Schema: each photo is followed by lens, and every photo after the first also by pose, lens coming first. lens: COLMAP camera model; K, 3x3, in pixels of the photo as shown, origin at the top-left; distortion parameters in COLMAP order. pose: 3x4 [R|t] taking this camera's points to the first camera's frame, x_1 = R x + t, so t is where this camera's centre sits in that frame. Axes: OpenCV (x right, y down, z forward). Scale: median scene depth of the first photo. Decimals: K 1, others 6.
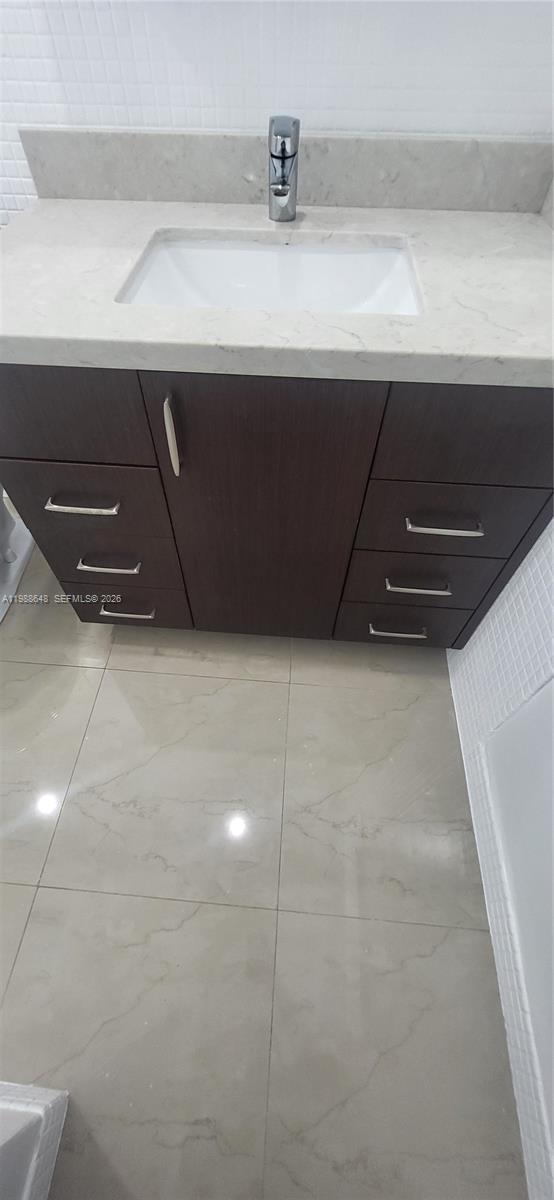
lens RADIAL K [[474.9, 0, 269.3], [0, 474.9, 596.6], [0, 0, 1]] dist [-0.000395, -0.001159]
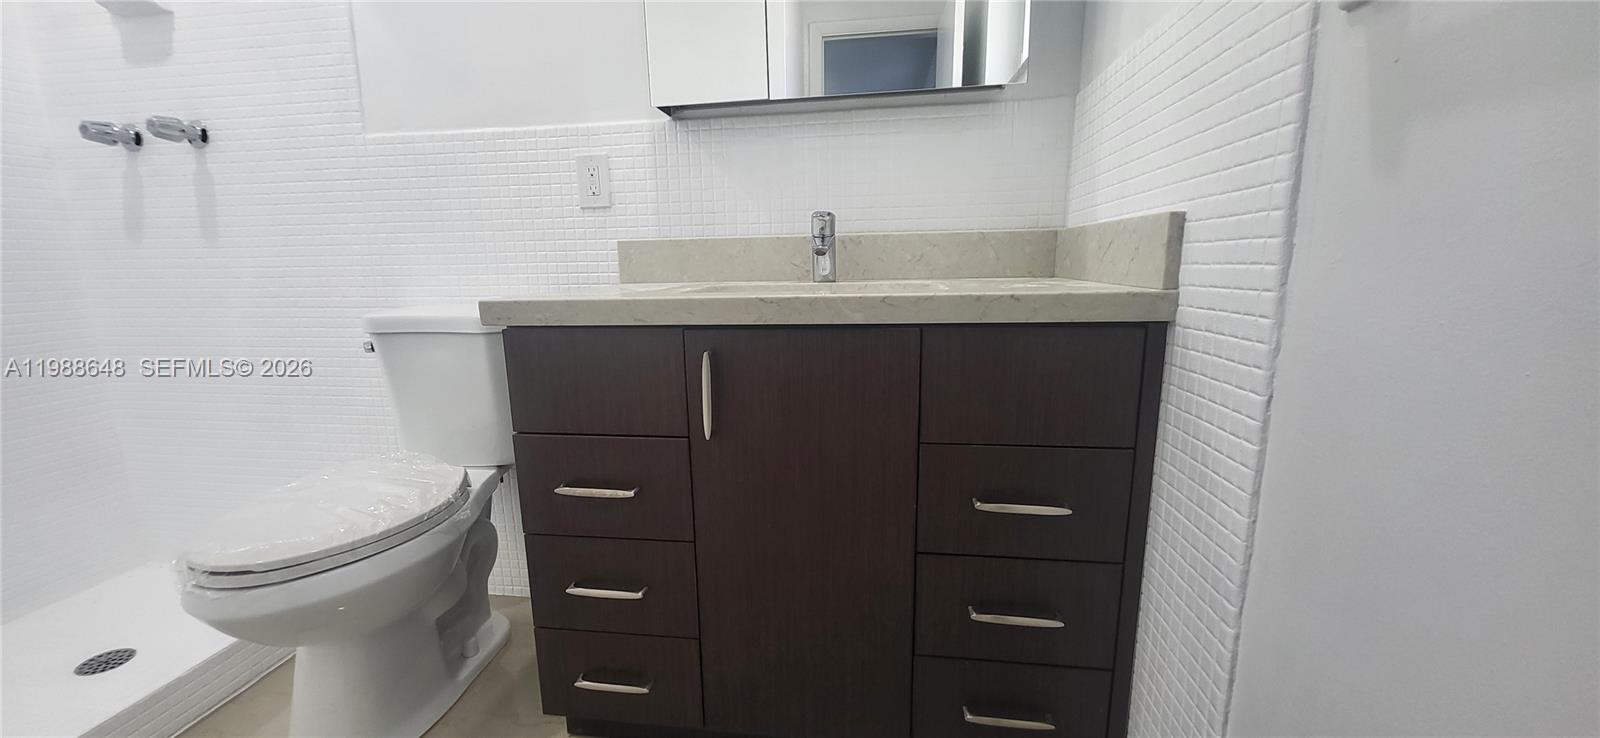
lens RADIAL K [[633.2, 0, 789.9], [0, 633.2, 377.0], [0, 0, 1]] dist [-0.000395, -0.001159]
pose [[0.997691, -0.014313, -0.066395, 0.044387], [-0.034354, 0.736934, -0.675091, 0.436651], [0.058592, 0.675813, 0.734740, 0.020515]]
